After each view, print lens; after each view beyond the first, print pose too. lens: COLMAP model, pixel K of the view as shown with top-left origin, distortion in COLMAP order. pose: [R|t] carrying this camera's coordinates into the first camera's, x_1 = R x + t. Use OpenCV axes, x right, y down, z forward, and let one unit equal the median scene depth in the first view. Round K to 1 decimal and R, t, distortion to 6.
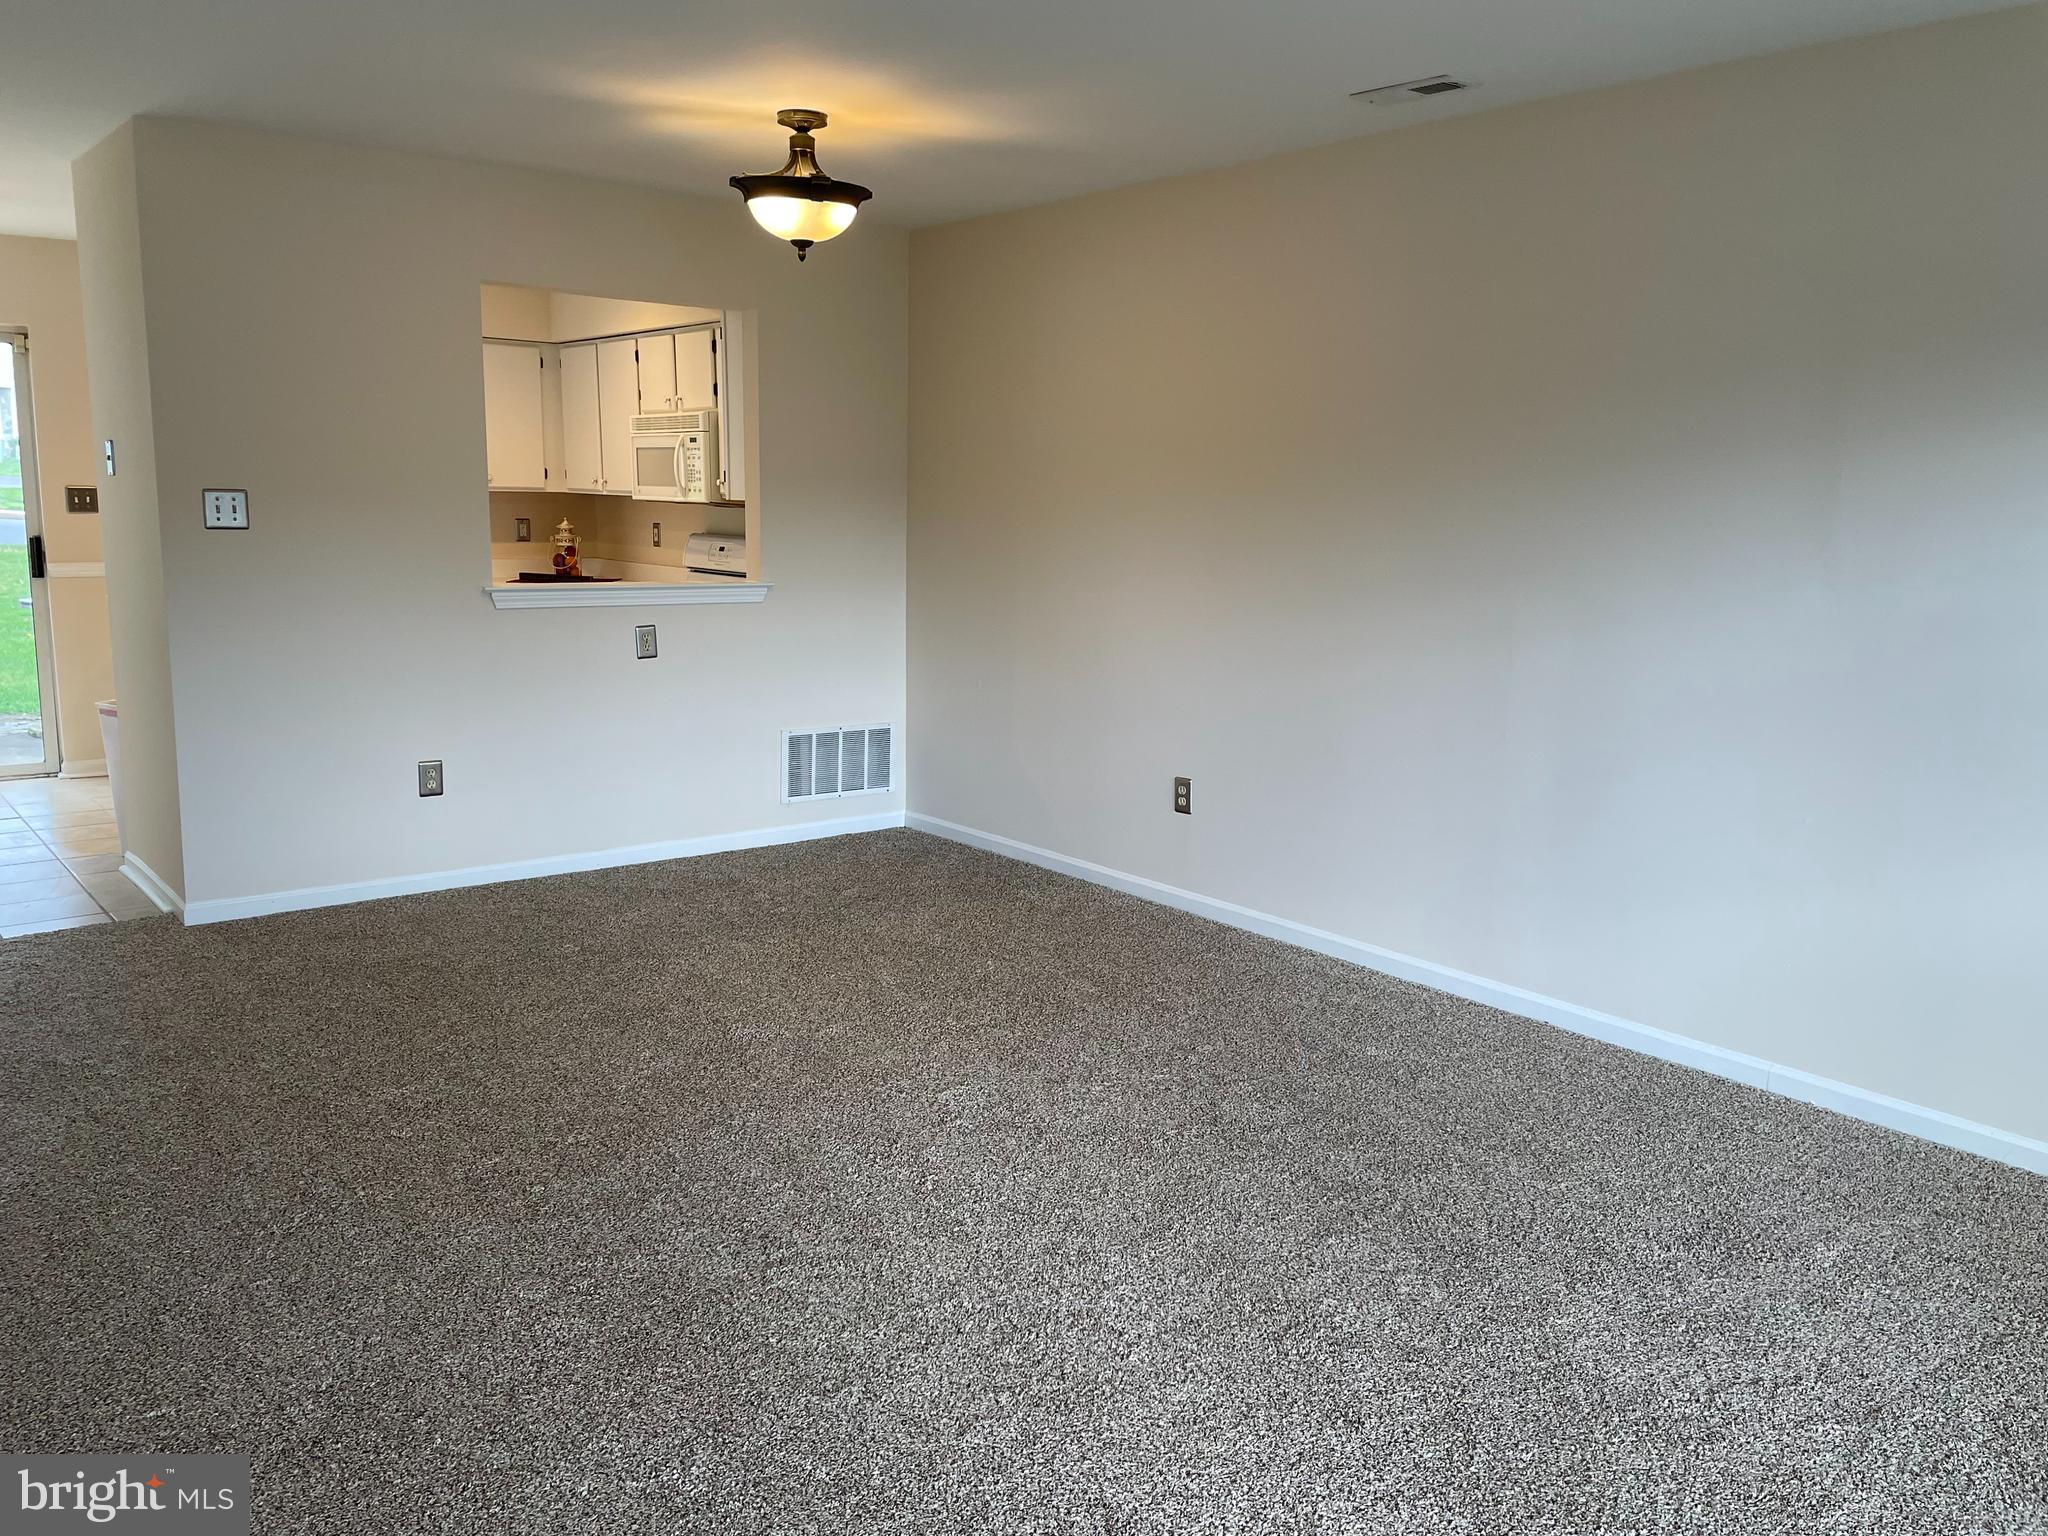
lens RADIAL K [[1583.9, 0, 1028.8], [0, 1583.9, 758.9], [0, 0, 1]] dist [0.093301, -0.129430]
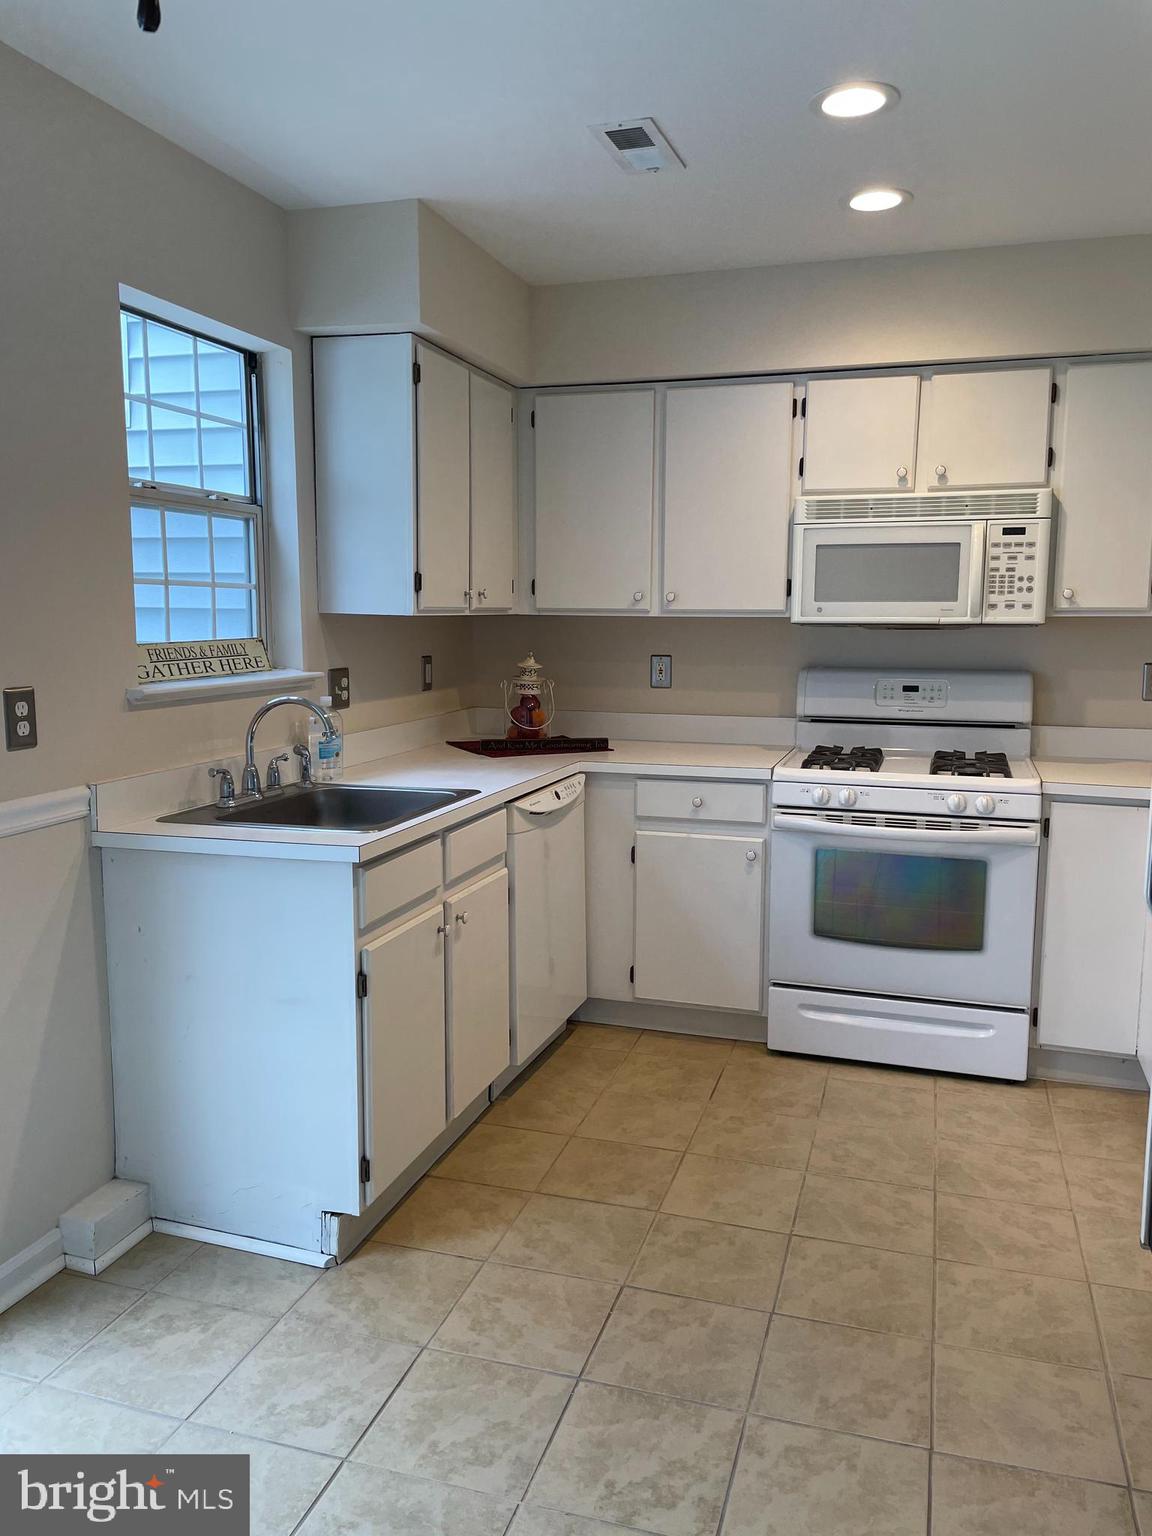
lens RADIAL K [[1187.9, 0, 573.6], [0, 1187.9, 765.7], [0, 0, 1]] dist [0.093301, -0.129430]
pose [[0.814236, -0.081490, 0.574787, -0.621497], [0.103836, 0.994576, -0.006087, -0.110537], [-0.571173, 0.064640, 0.818281, 0.654961]]
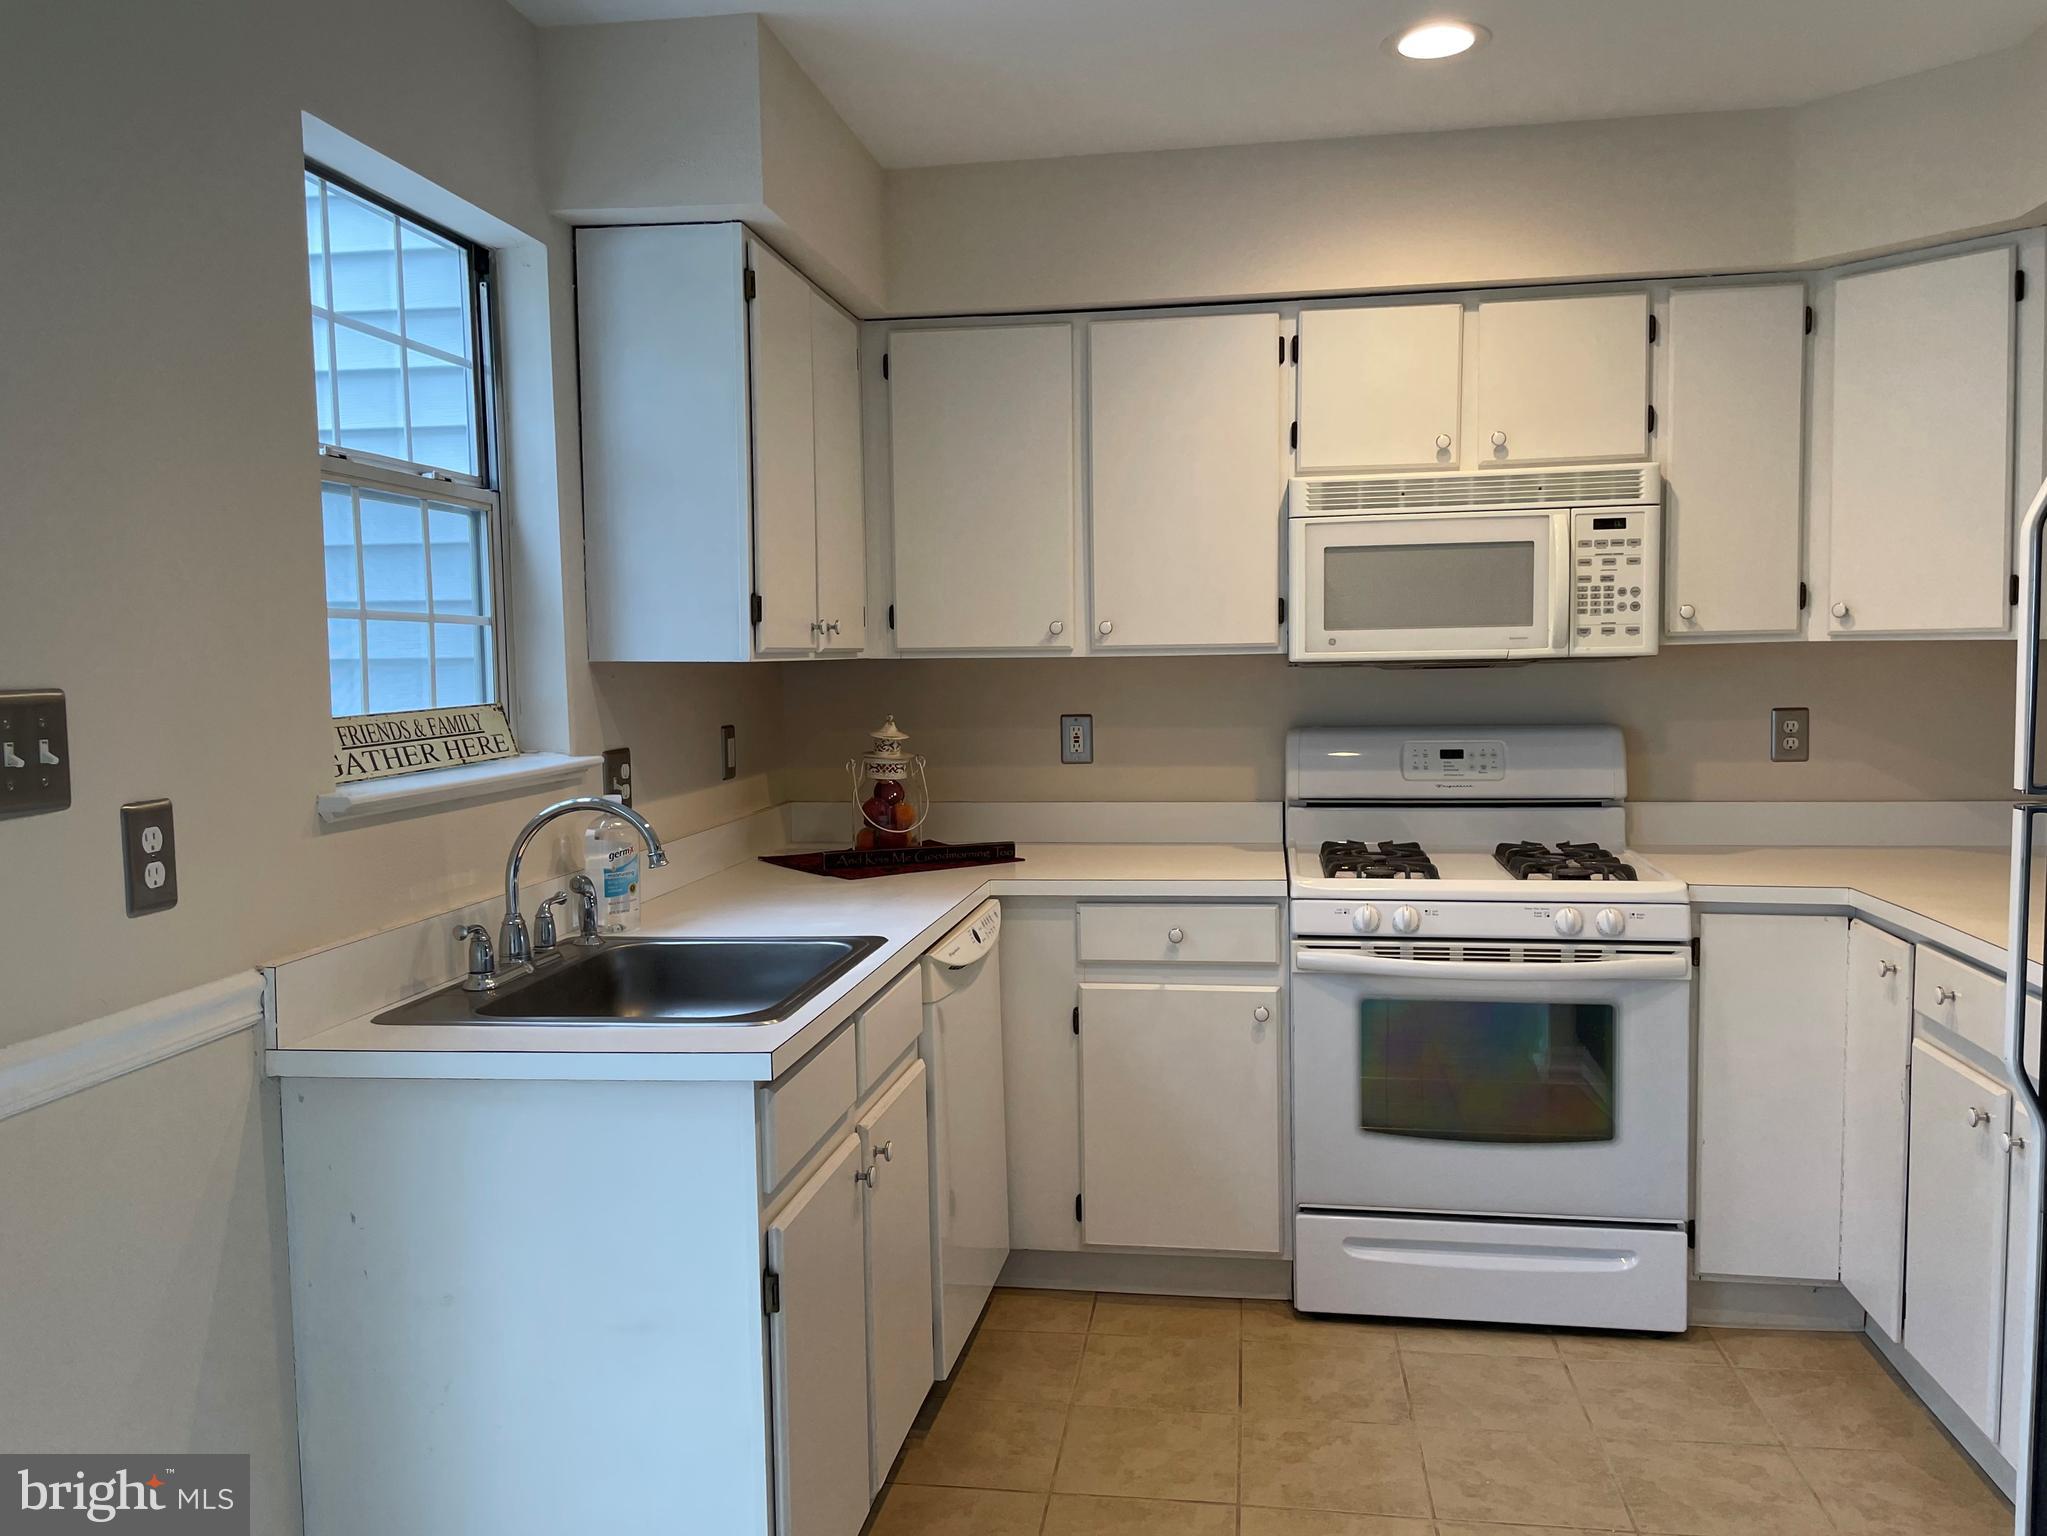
lens RADIAL K [[1583.1, 0, 968.0], [0, 1583.1, 766.1], [0, 0, 1]] dist [0.093301, -0.129430]
pose [[0.713569, -0.069571, 0.697122, -0.635813], [0.144407, 0.988295, -0.049185, -0.125740], [-0.685541, 0.135767, 0.715263, 0.754275]]
